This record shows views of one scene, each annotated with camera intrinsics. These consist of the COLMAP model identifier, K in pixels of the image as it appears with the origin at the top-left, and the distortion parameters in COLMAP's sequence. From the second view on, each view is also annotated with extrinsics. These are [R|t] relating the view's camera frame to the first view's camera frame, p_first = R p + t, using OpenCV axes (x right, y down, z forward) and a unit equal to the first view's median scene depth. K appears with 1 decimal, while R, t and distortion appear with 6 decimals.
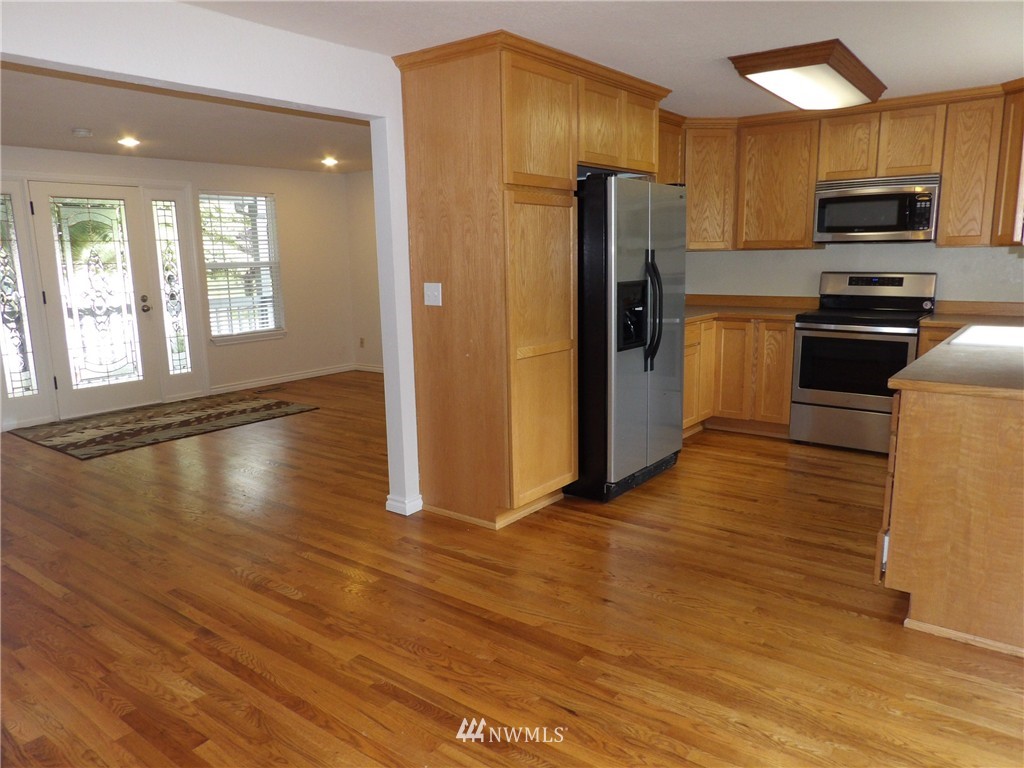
lens RADIAL K [[738.6, 0, 507.7], [0, 738.6, 383.9], [0, 0, 1]] dist [-0.045803, 0.062041]
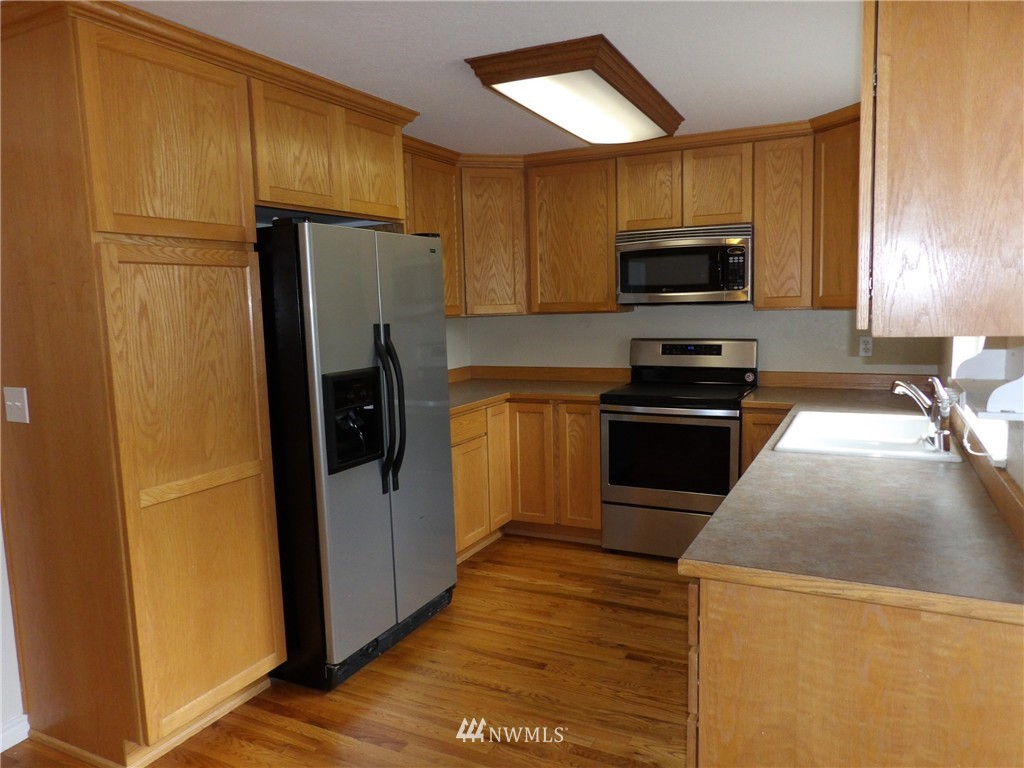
lens RADIAL K [[738.6, 0, 507.7], [0, 738.6, 383.9], [0, 0, 1]] dist [-0.045803, 0.062041]
pose [[0.982103, -0.032928, 0.185445, 0.157220], [0.045537, 0.996901, -0.064149, -0.064038], [-0.182758, 0.071446, 0.980559, 0.245472]]
